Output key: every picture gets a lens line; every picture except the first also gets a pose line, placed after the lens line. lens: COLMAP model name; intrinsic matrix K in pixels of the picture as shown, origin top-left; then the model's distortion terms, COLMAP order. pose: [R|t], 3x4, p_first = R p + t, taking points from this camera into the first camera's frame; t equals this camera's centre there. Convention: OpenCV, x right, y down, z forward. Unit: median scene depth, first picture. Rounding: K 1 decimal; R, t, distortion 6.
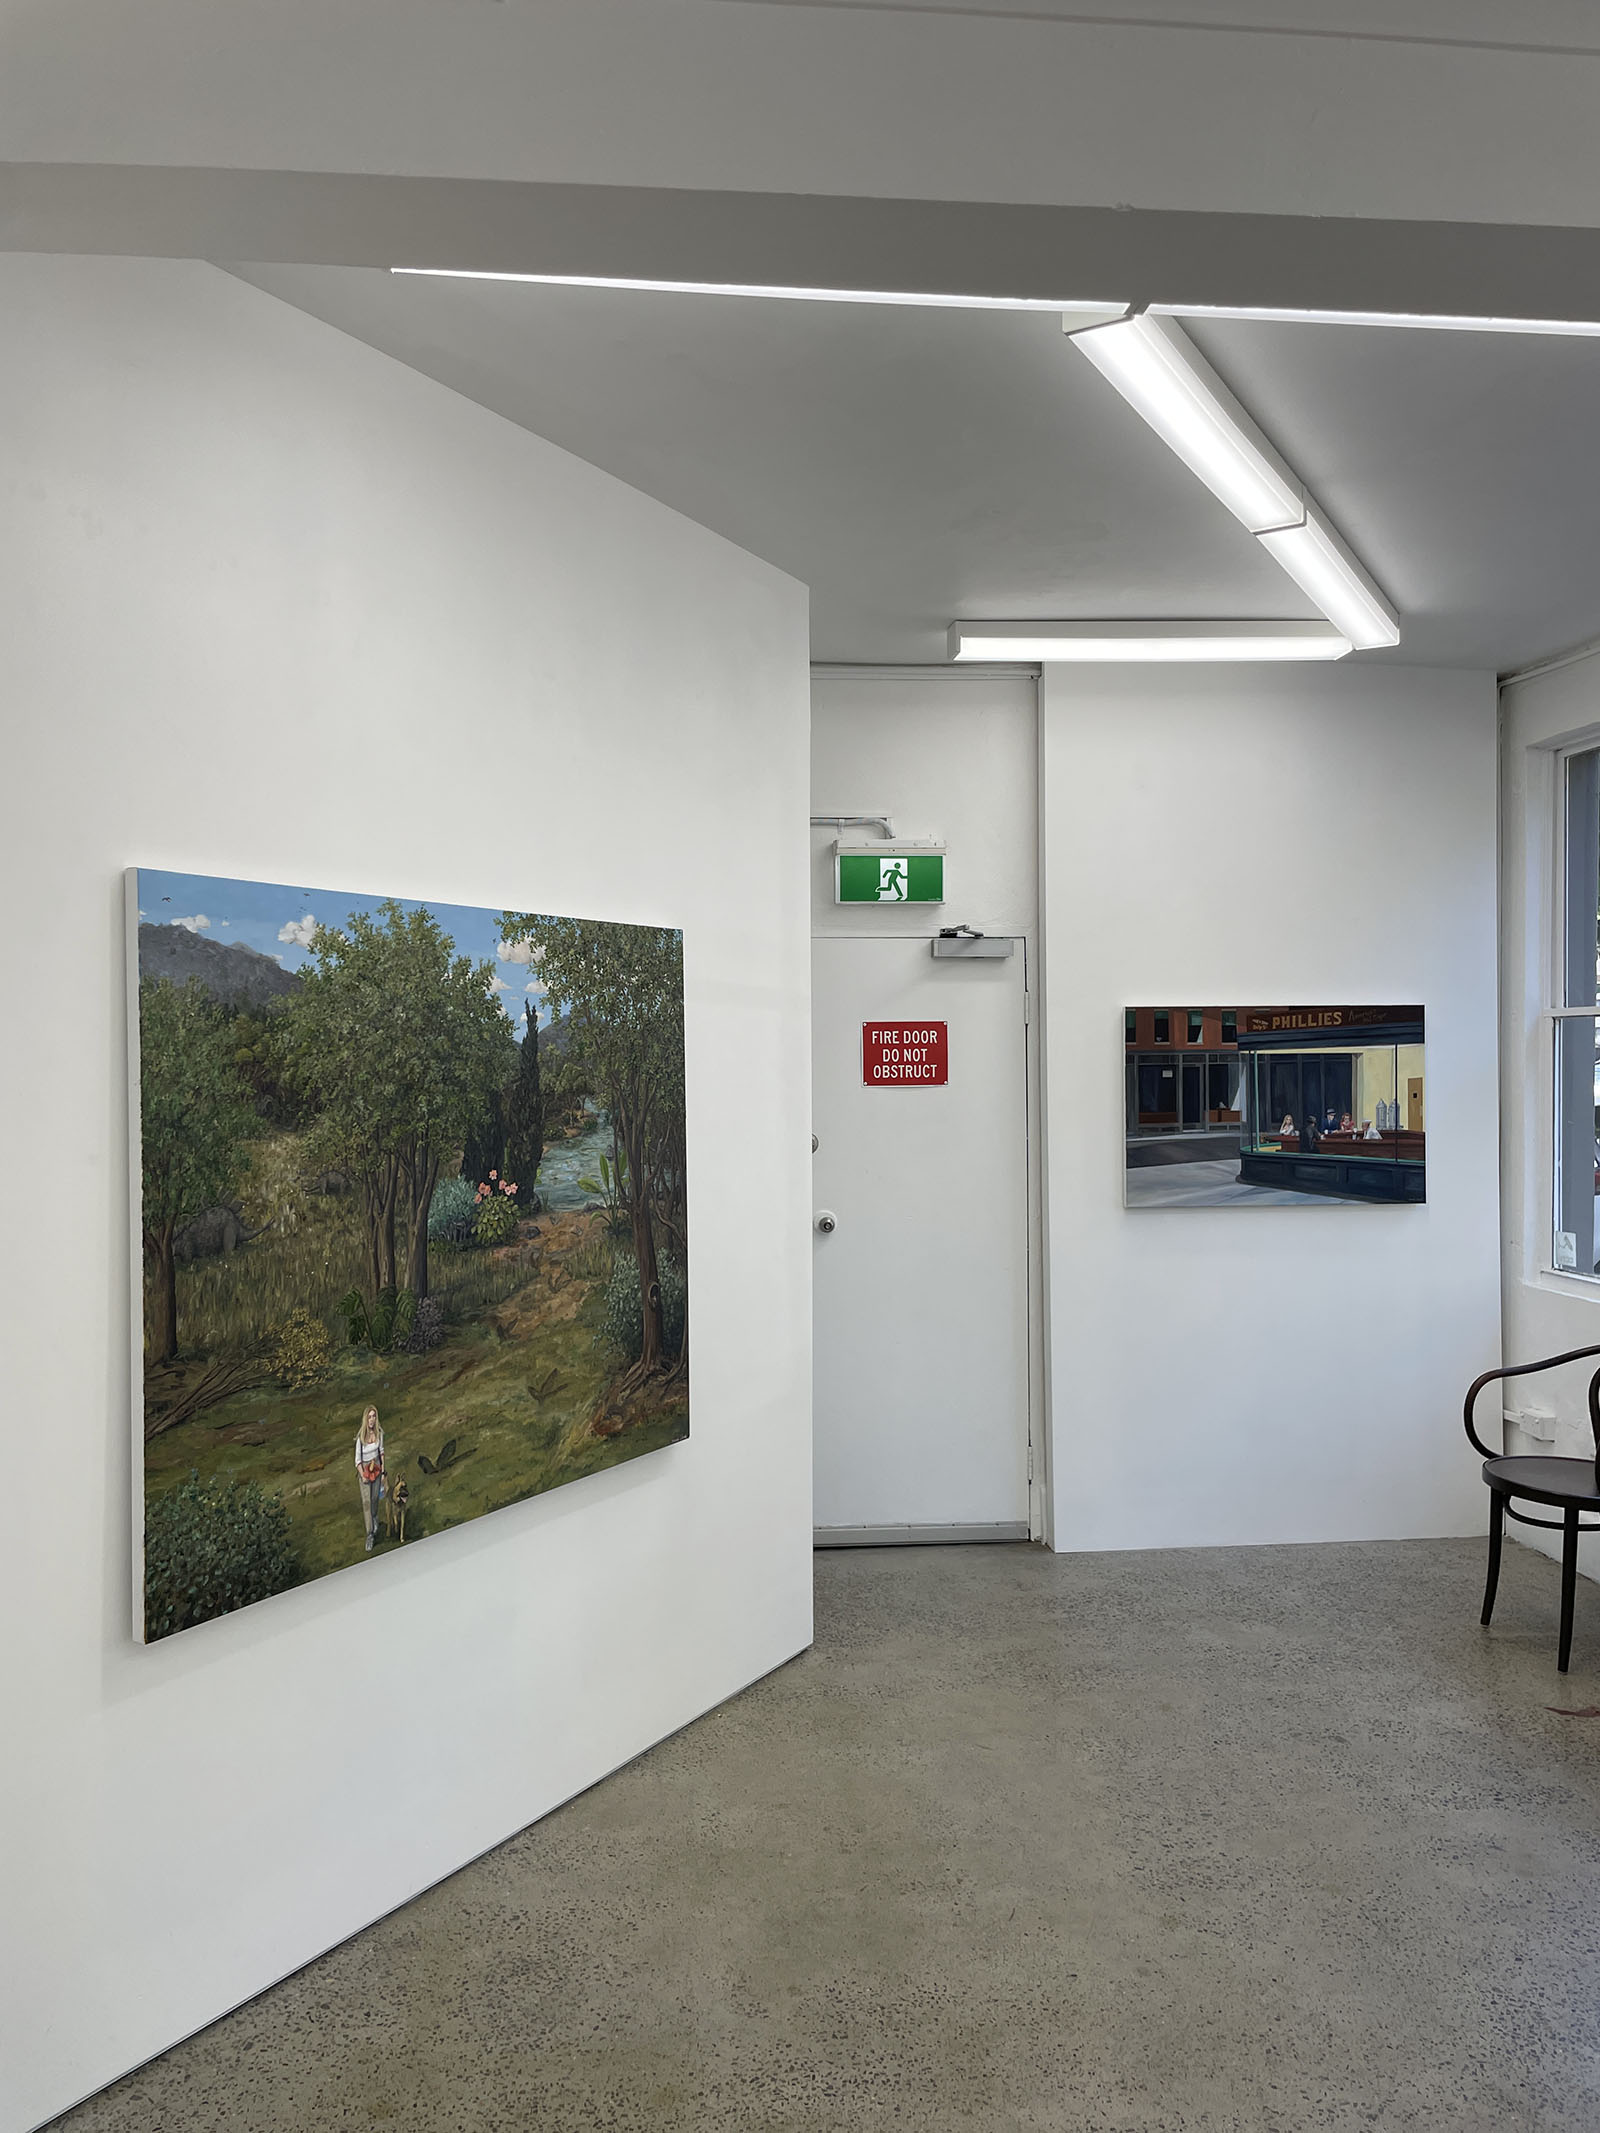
lens RADIAL K [[1624.8, 0, 847.3], [0, 1624.8, 1040.8], [0, 0, 1]] dist [0.093195, -0.135939]
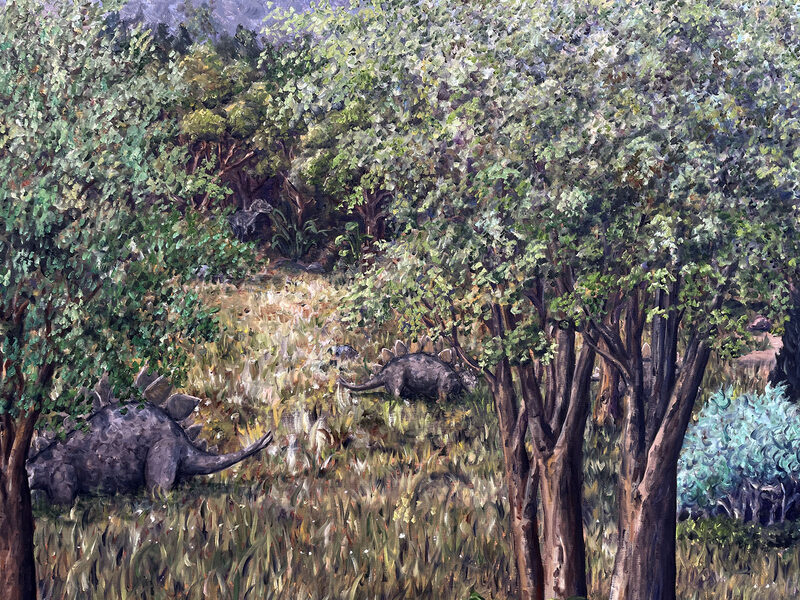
lens RADIAL K [[609.4, 0, 399.8], [0, 609.4, 299.5], [0, 0, 1]] dist [0.093195, -0.135939]
pose [[0.529167, 0.000272, -0.848518, -0.148801], [0.004232, 0.999987, 0.002960, 0.059105], [0.848507, -0.005157, 0.529159, 0.854639]]
